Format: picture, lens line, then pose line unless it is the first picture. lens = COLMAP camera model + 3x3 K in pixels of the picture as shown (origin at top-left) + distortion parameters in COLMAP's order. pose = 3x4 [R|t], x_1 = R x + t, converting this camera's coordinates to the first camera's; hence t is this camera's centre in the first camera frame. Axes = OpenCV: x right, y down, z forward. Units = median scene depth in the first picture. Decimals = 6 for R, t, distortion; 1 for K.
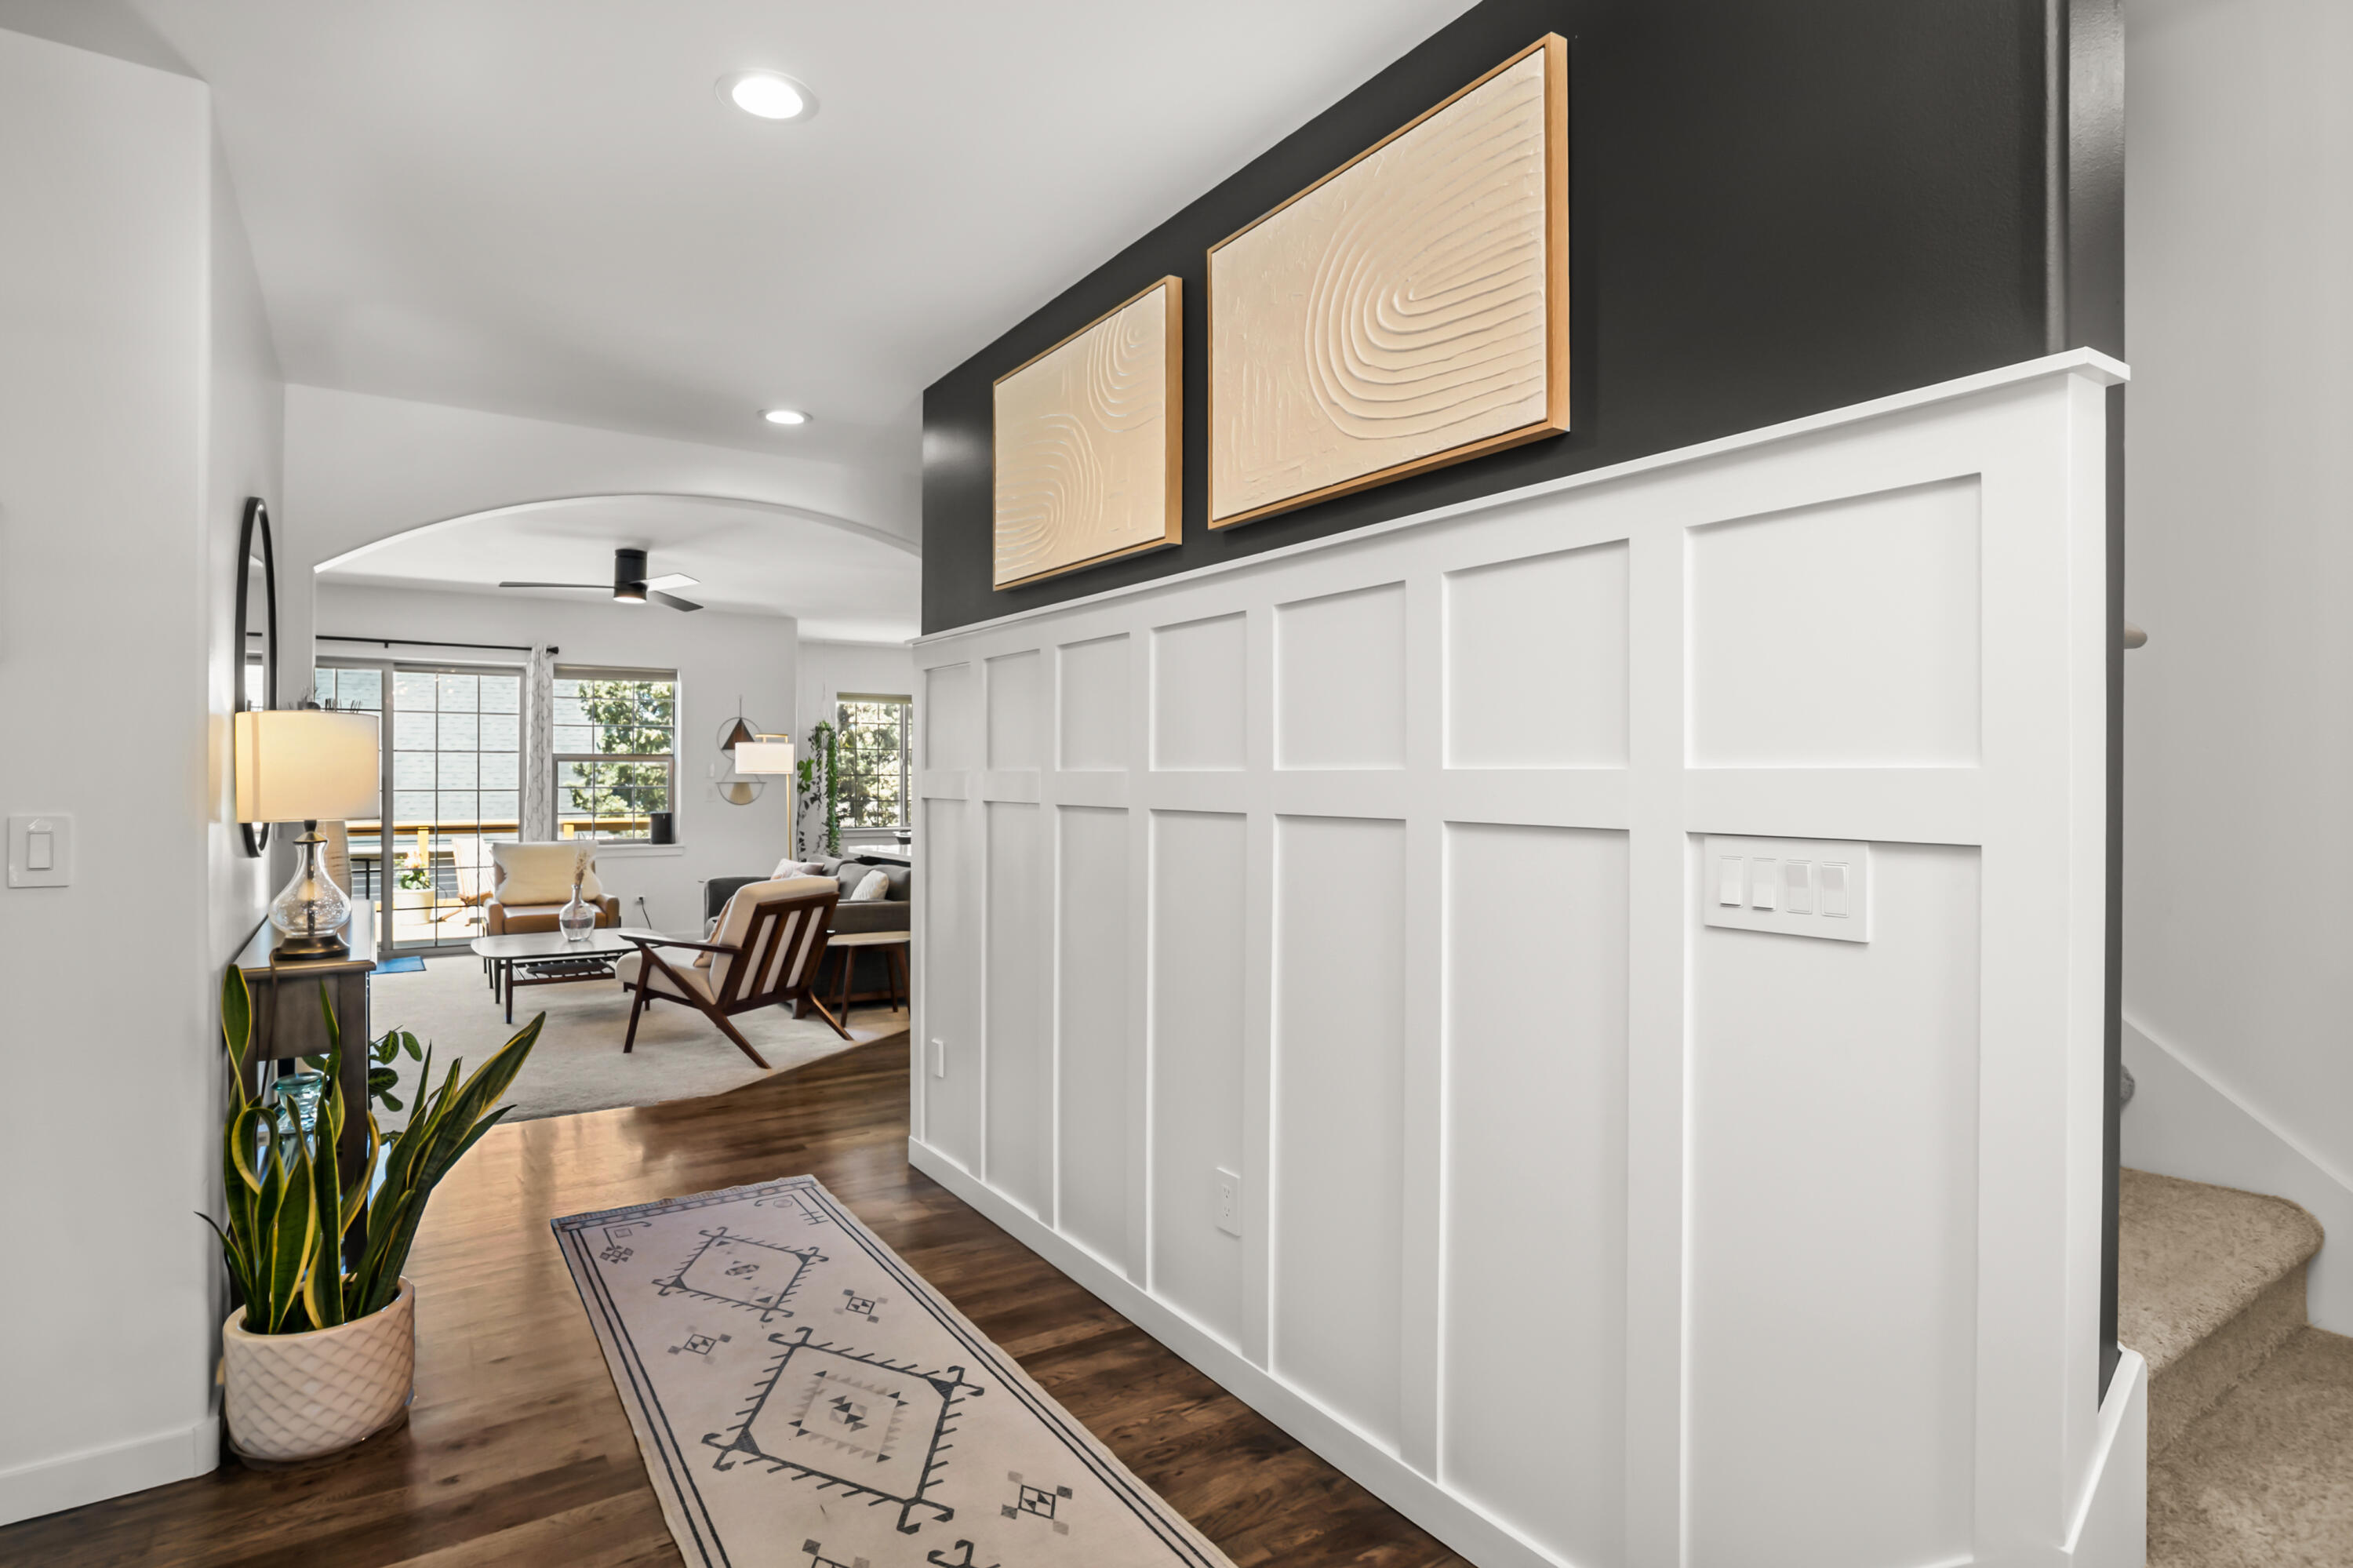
lens RADIAL K [[1219.2, 0, 1177.5], [0, 1219.2, 766.6], [0, 0, 1]] dist [-0.019831, 0.000317]
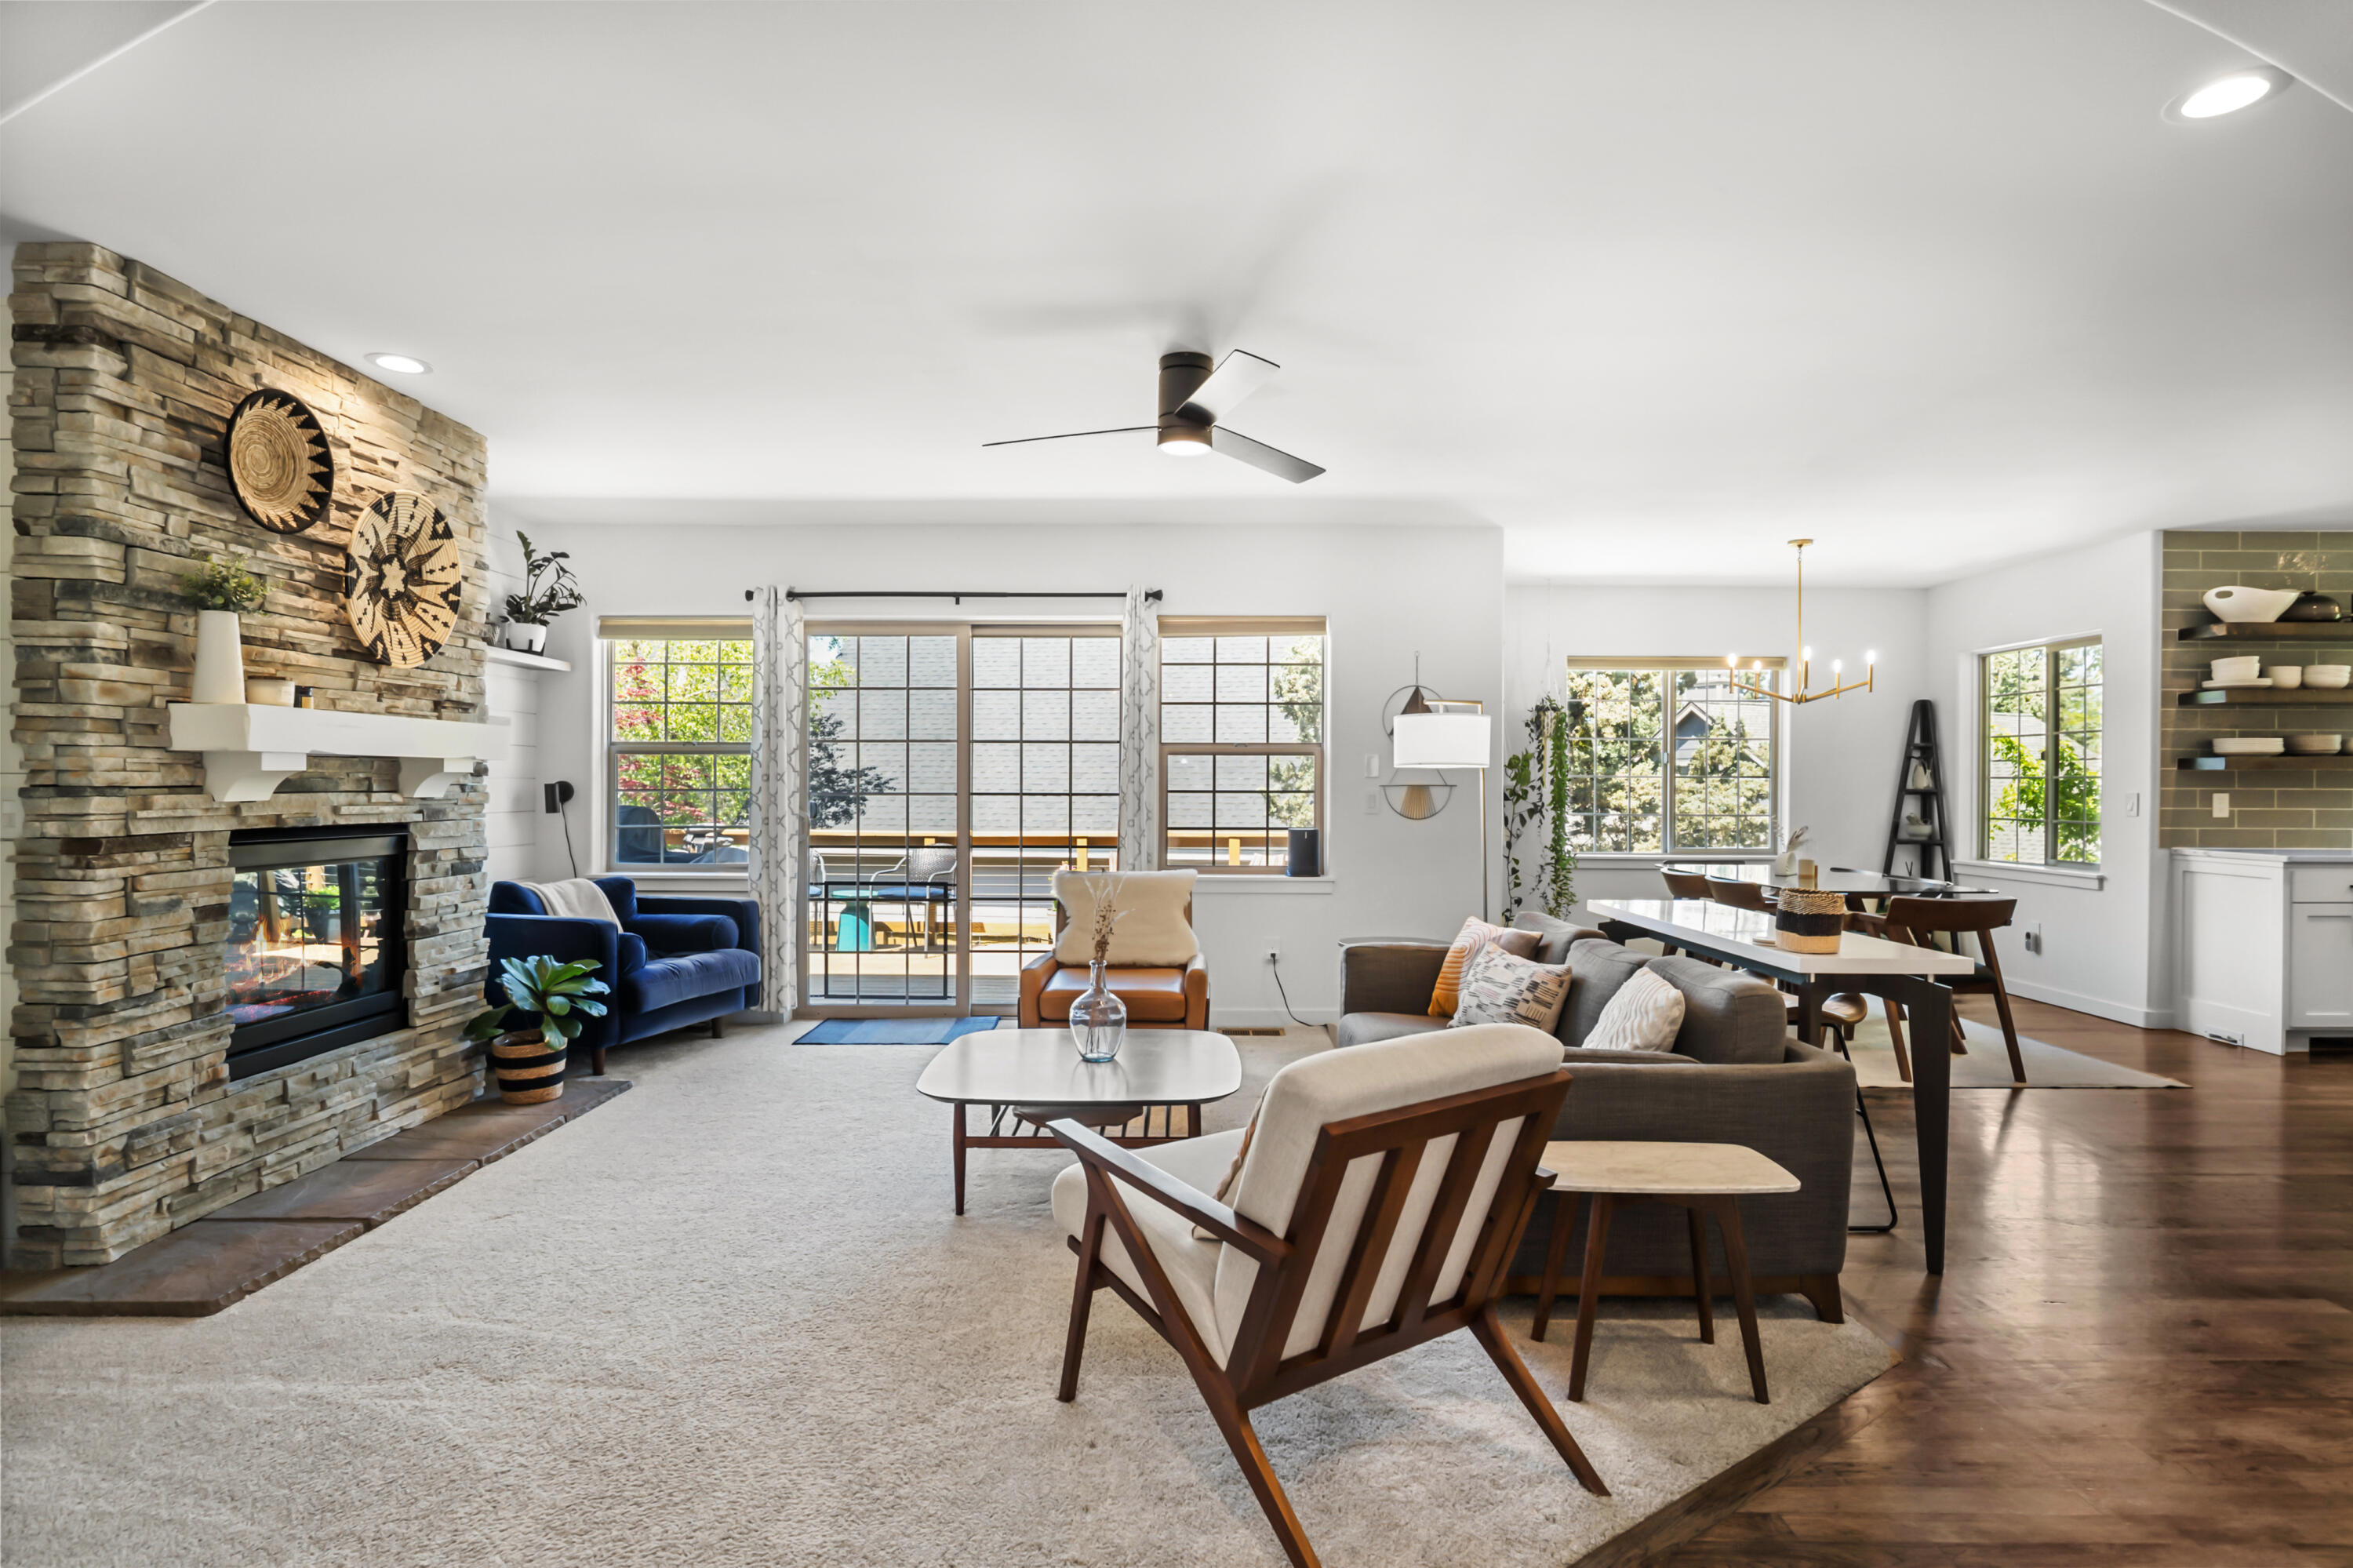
lens RADIAL K [[1184.4, 0, 1180.3], [0, 1184.4, 789.8], [0, 0, 1]] dist [-0.023933, 0.013355]
pose [[0.830586, 0.004772, -0.556869, -0.111947], [0.001207, 0.999946, 0.010369, 0.008741], [0.556889, -0.009285, 0.830535, 0.404350]]
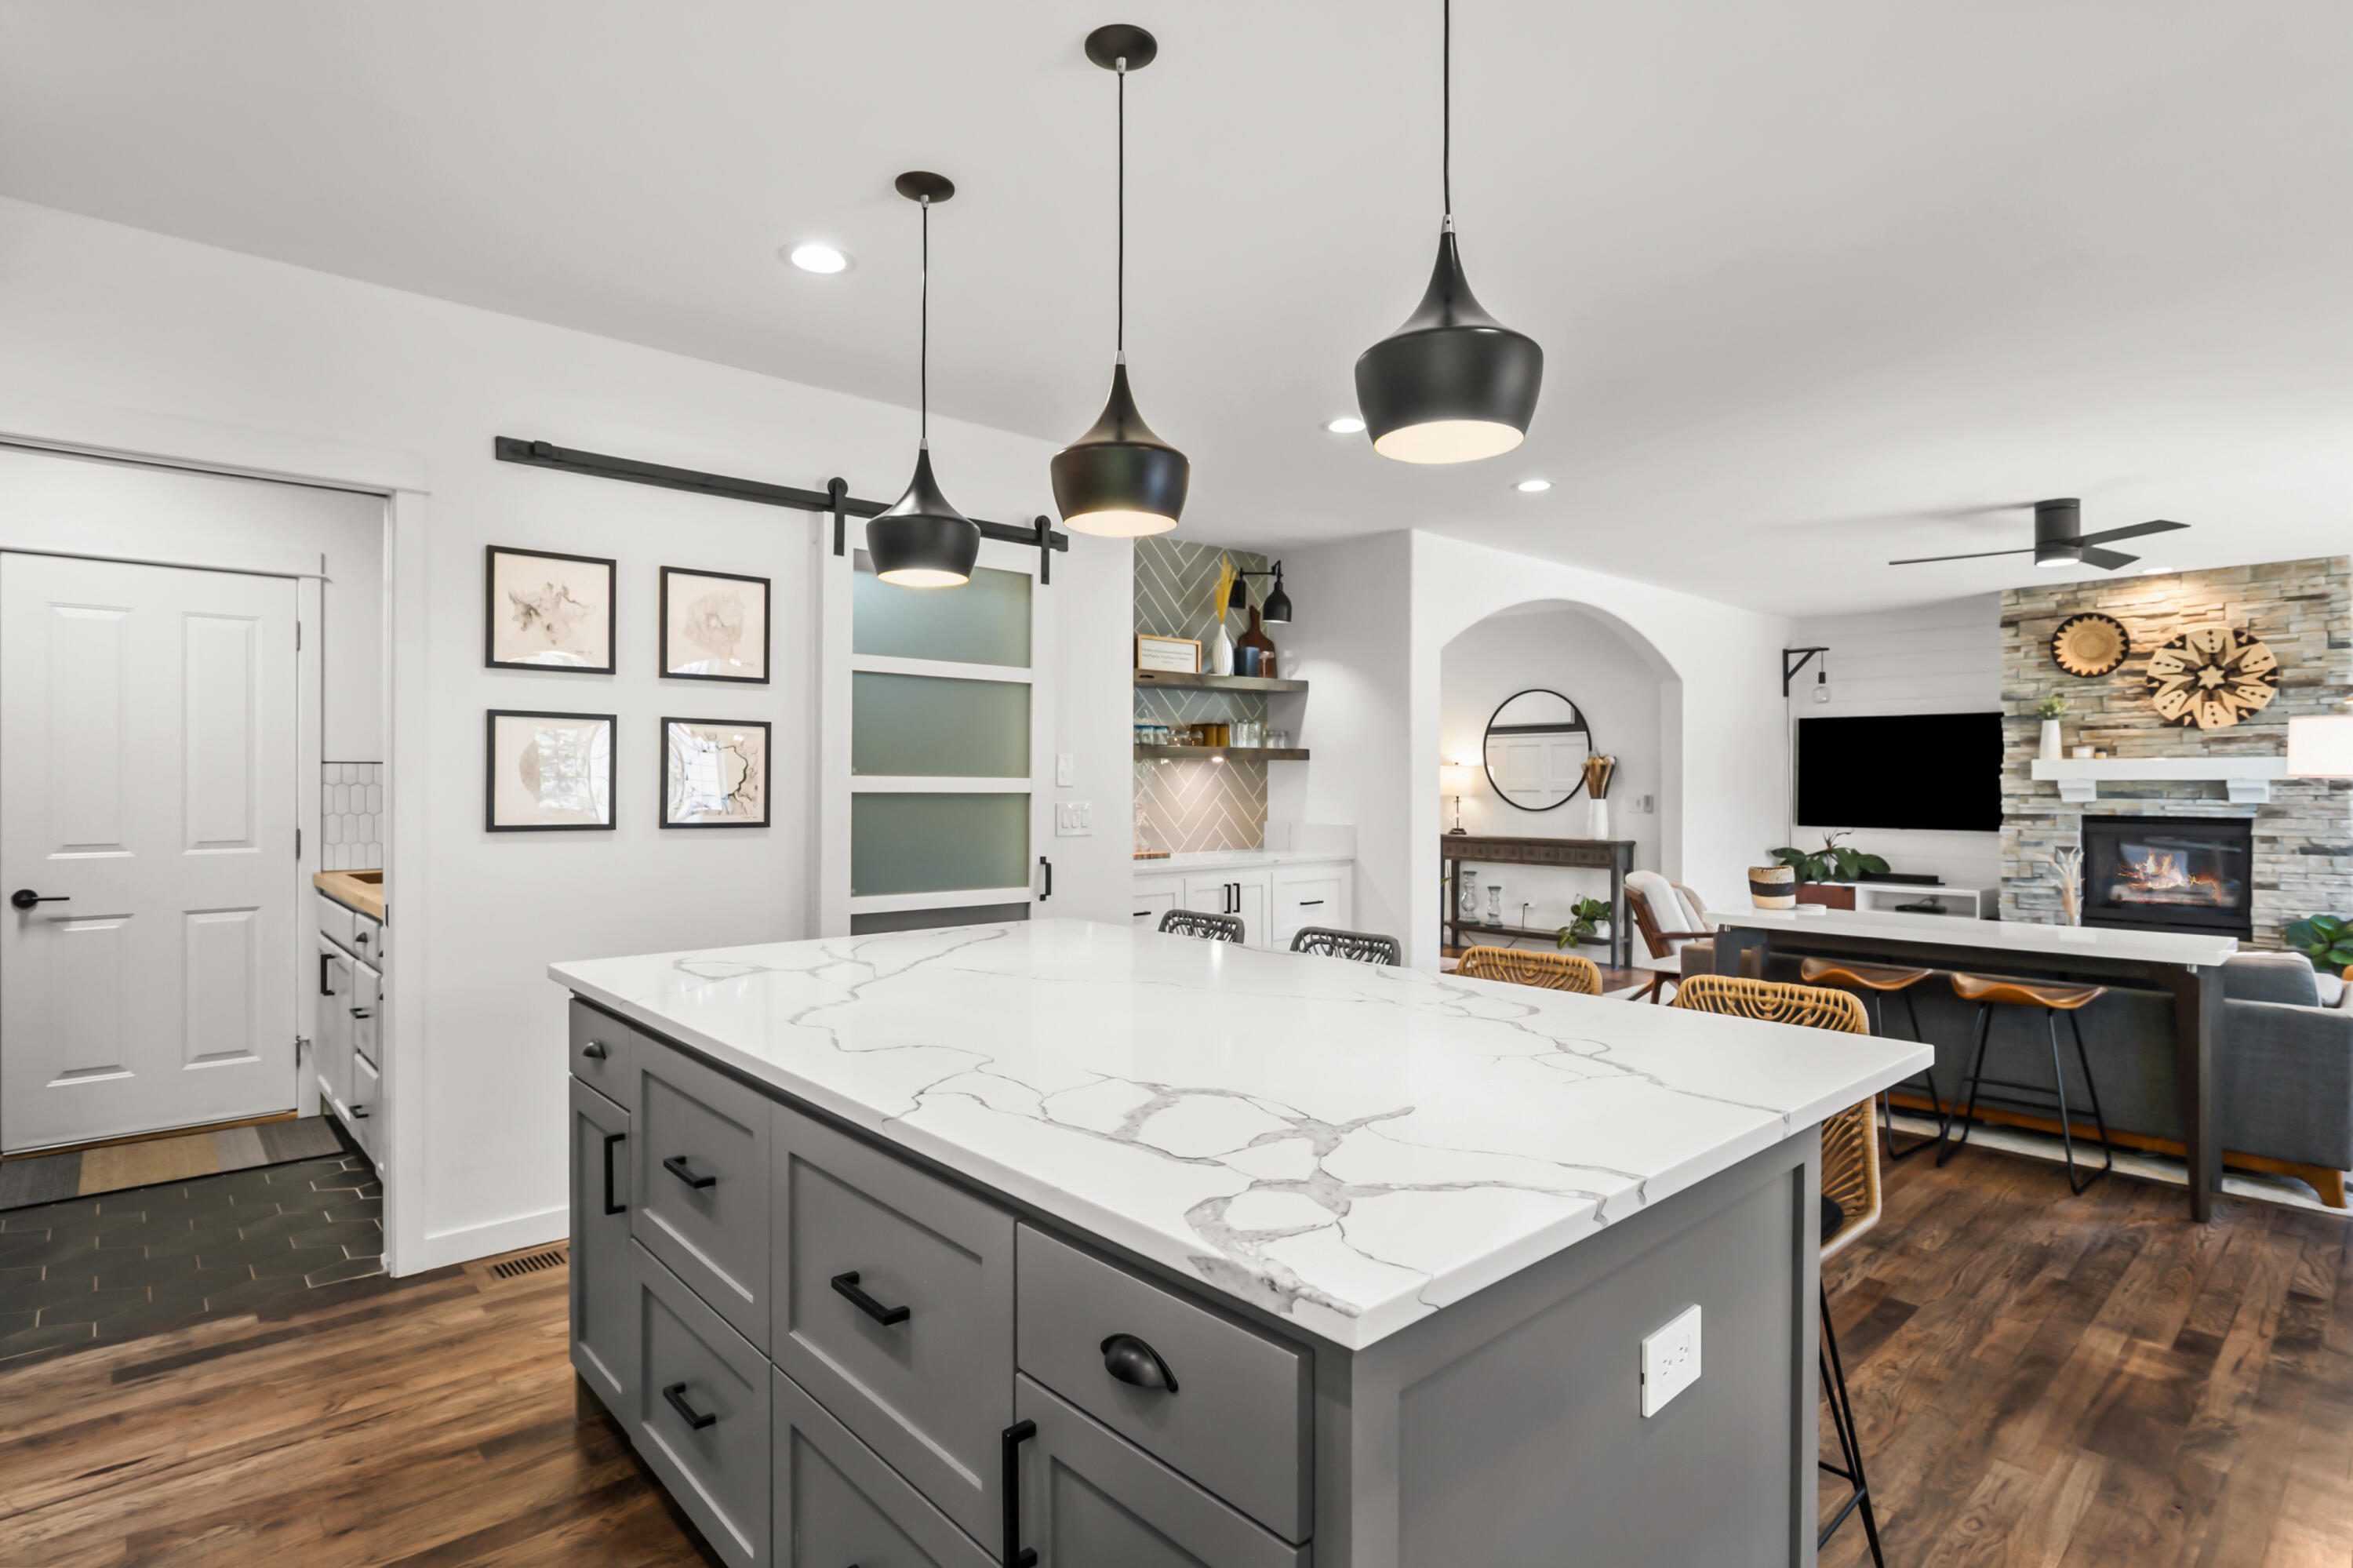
lens RADIAL K [[1196.1, 0, 1176.5], [0, 1196.1, 784.0], [0, 0, 1]] dist [-0.019330, 0.009743]
pose [[-0.989083, -0.002002, -0.147346, 0.168176], [-0.001030, 0.999977, -0.006669, 0.009618], [0.147356, -0.006445, -0.989062, 1.226196]]
